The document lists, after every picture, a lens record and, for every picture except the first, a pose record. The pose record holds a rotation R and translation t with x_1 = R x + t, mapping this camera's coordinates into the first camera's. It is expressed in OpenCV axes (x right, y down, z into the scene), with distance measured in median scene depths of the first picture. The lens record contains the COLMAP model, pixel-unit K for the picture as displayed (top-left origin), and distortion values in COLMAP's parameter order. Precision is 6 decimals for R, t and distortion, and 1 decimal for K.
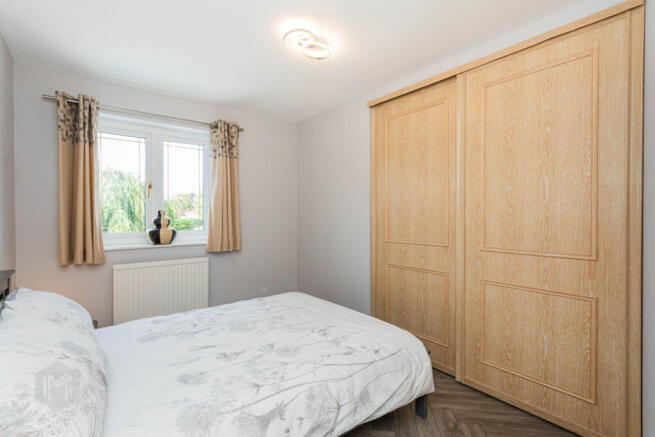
lens RADIAL K [[316.2, 0, 323.7], [0, 316.2, 216.7], [0, 0, 1]] dist [-0.006115, -0.000546]
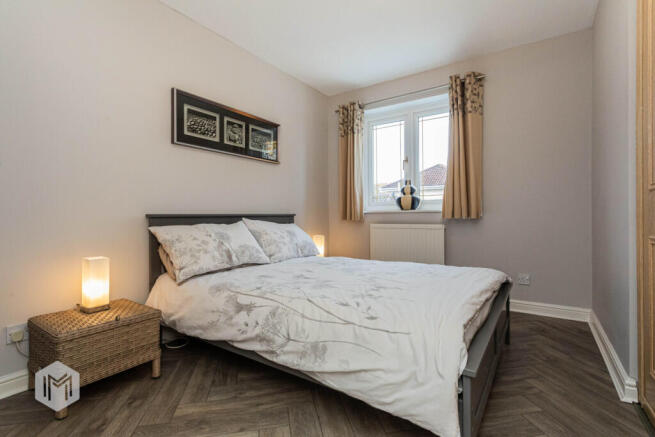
lens RADIAL K [[316.2, 0, 324.8], [0, 316.2, 216.9], [0, 0, 1]] dist [-0.006115, -0.000546]
pose [[0.295204, 0.004460, -0.955424, 0.736030], [-0.006312, 0.999976, 0.002718, 0.170975], [0.955413, 0.005228, 0.295226, 0.605309]]
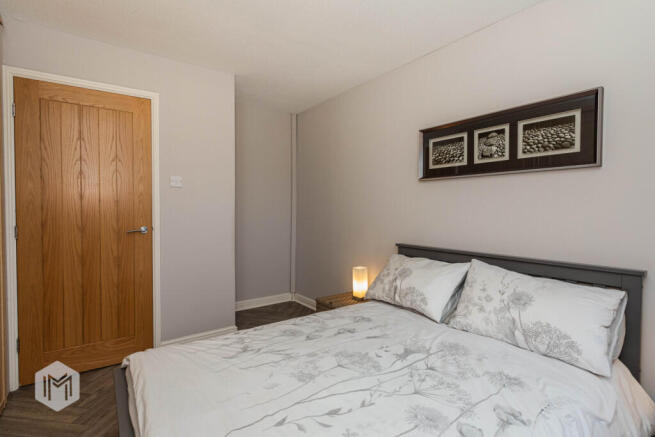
lens RADIAL K [[316.2, 0, 326.6], [0, 316.2, 217.0], [0, 0, 1]] dist [-0.006115, -0.000546]
pose [[-0.999680, -0.001021, 0.025265, -0.215990], [-0.000250, 0.999535, 0.030496, 0.010847], [-0.025285, 0.030480, -0.999216, 1.725363]]
